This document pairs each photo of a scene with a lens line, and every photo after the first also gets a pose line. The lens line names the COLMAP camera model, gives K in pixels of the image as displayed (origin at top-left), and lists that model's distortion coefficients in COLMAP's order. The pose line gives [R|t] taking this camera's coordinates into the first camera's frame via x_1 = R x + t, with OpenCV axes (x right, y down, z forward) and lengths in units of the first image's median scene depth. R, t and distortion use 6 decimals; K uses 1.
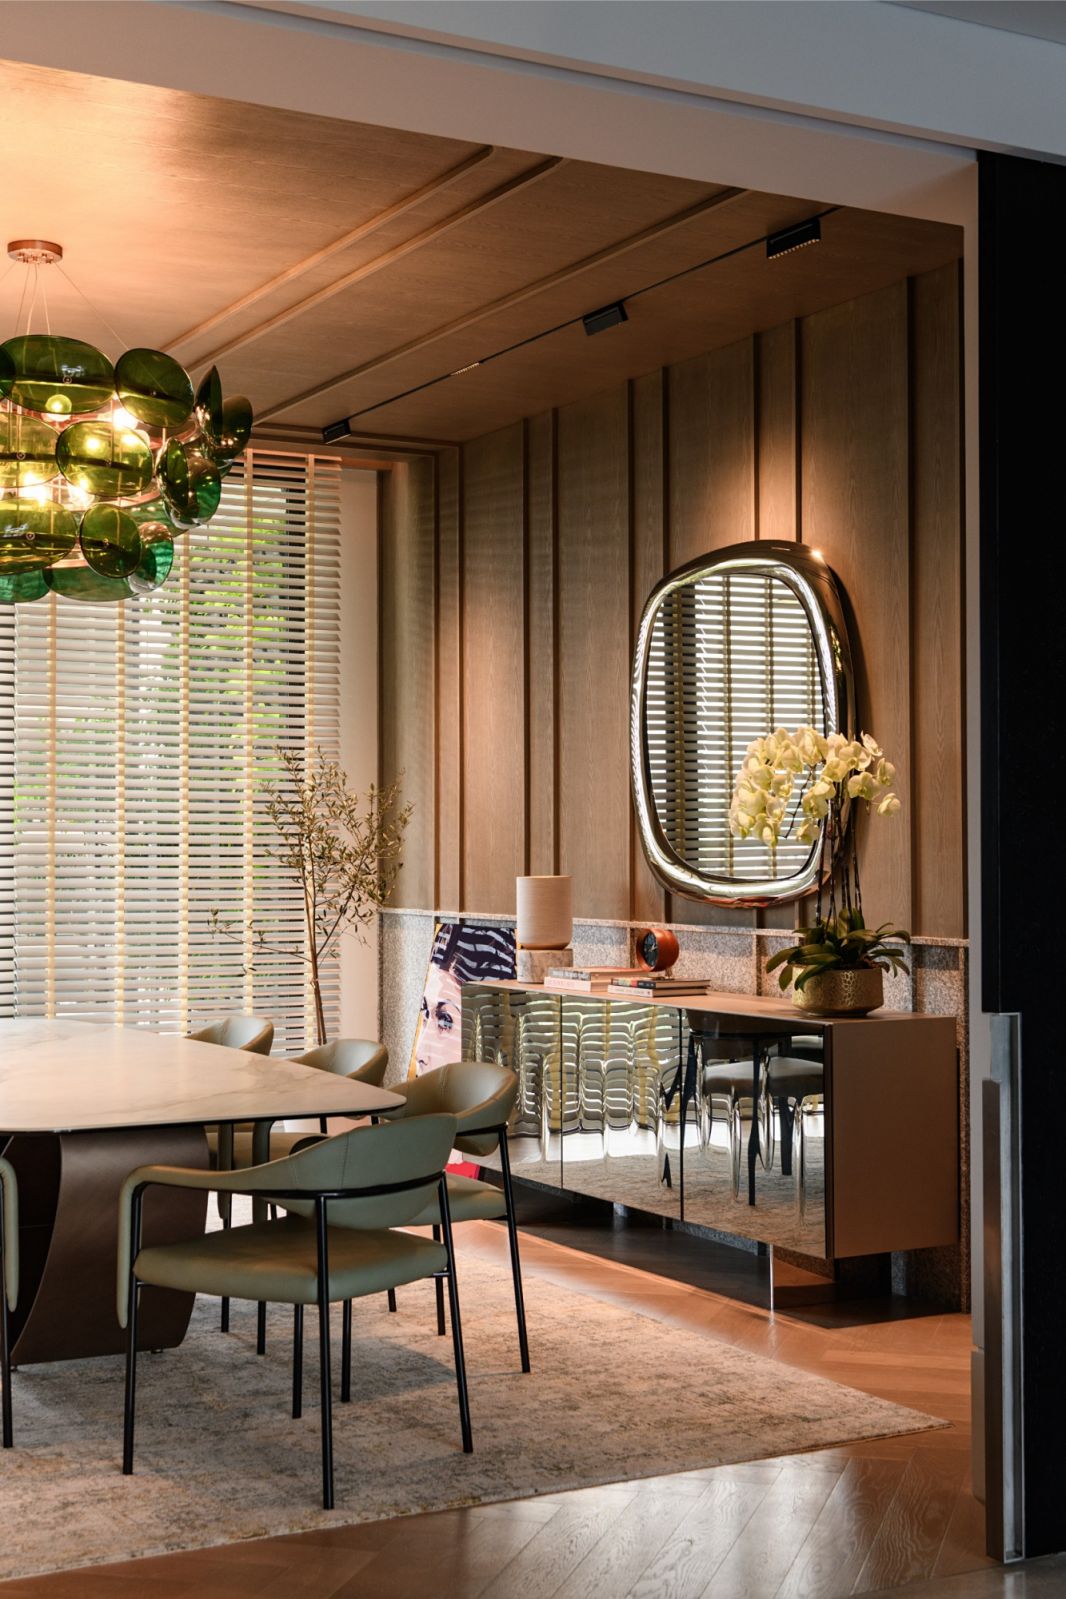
lens RADIAL K [[2213.3, 0, 533.0], [0, 2213.3, 799.5], [0, 0, 1]] dist [0.009110, 0.004426]
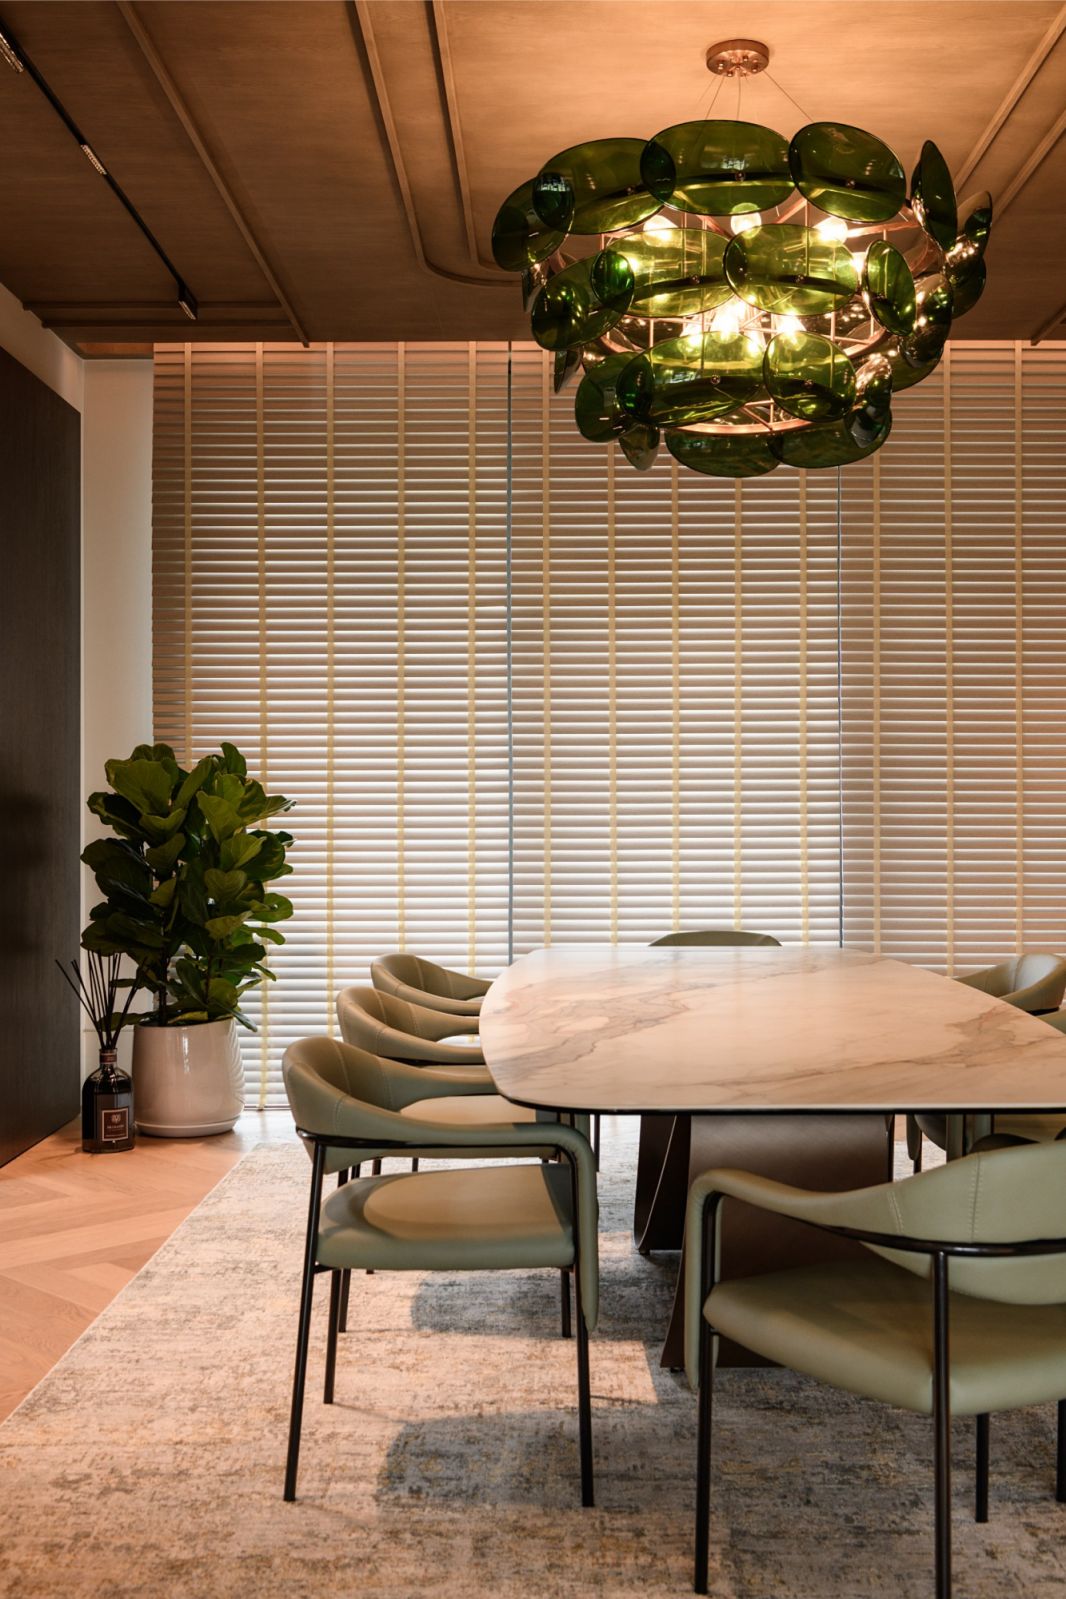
lens RADIAL K [[1752.3, 0, 533.0], [0, 1752.3, 799.5], [0, 0, 1]] dist [0.002442, -0.036357]
pose [[0.875893, 0.000158, -0.482505, 0.033176], [0.009897, 0.999784, 0.018294, 0.026713], [0.482404, -0.020799, 0.875702, 0.355644]]
